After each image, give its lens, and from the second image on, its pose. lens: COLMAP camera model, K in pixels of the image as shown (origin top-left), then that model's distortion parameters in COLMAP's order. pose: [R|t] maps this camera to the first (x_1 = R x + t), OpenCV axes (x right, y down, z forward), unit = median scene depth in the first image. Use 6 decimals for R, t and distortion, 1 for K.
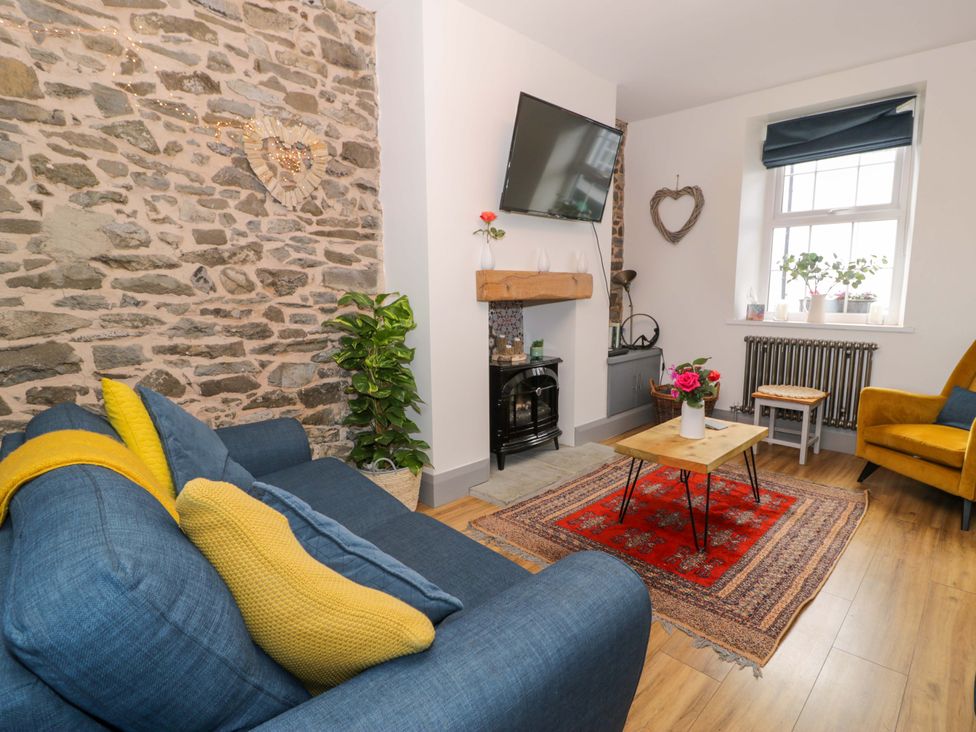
lens RADIAL K [[508.0, 0, 487.1], [0, 508.0, 365.0], [0, 0, 1]] dist [-0.003627, -0.011684]
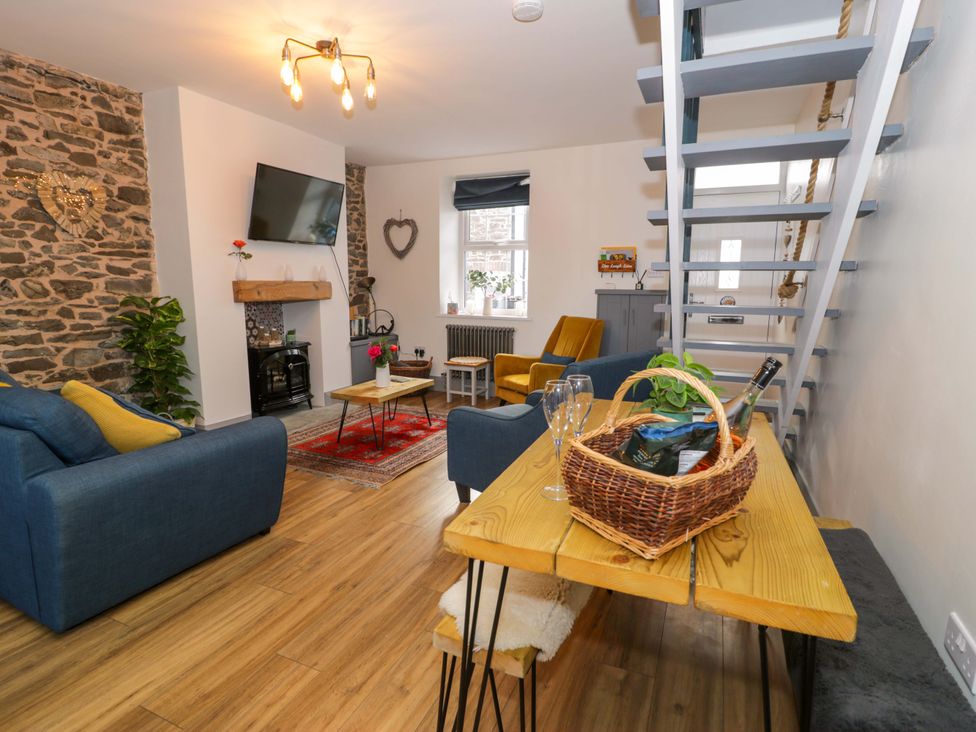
lens RADIAL K [[508.0, 0, 489.9], [0, 508.0, 363.7], [0, 0, 1]] dist [-0.003627, -0.011684]
pose [[0.932875, -0.041691, 0.357779, 0.149601], [0.038092, 0.999128, 0.017104, 0.055284], [-0.358180, -0.002328, 0.933650, -0.653271]]
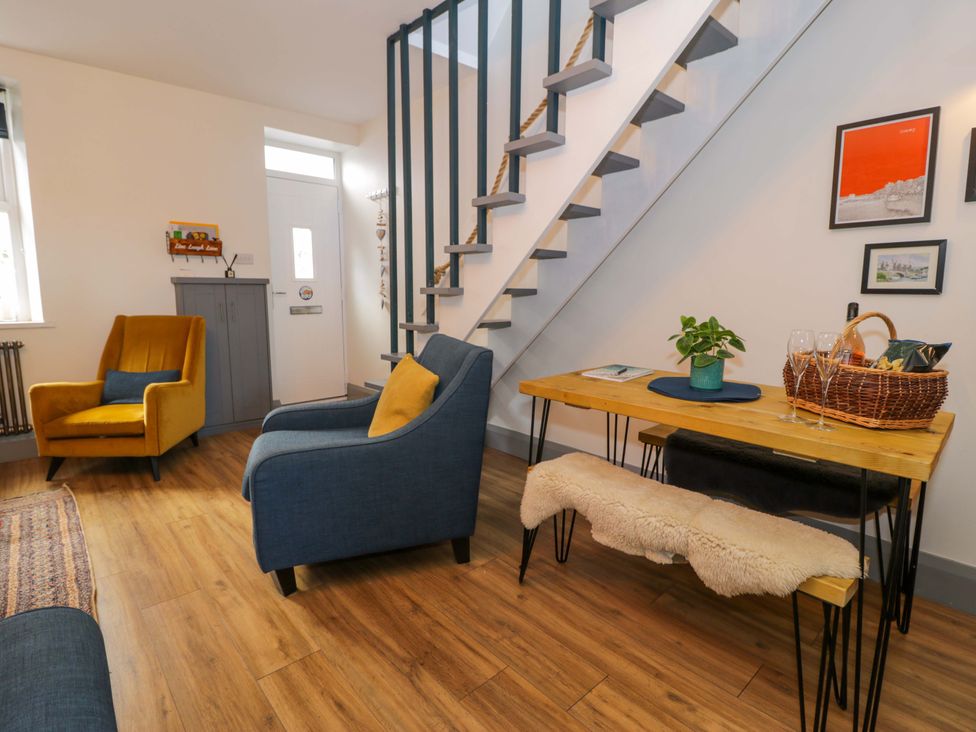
lens RADIAL K [[508.0, 0, 485.1], [0, 508.0, 363.2], [0, 0, 1]] dist [-0.003627, -0.011684]
pose [[0.057224, -0.138475, 0.988711, -0.184208], [0.136245, 0.982152, 0.129671, -0.005758], [-0.989021, 0.127286, 0.075070, 0.068796]]
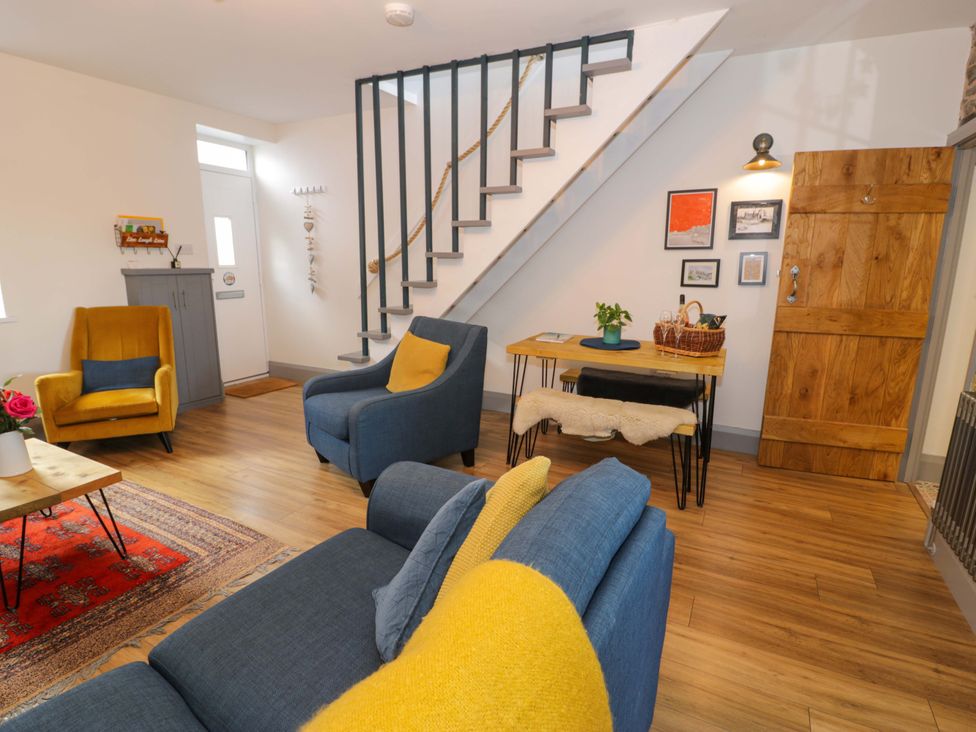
lens RADIAL K [[508.0, 0, 487.2], [0, 508.0, 364.9], [0, 0, 1]] dist [-0.003627, -0.011684]
pose [[-0.290963, -0.191958, 0.937279, -0.575416], [0.129678, 0.962712, 0.237423, -0.127110], [-0.947905, 0.190625, -0.255221, 0.452963]]
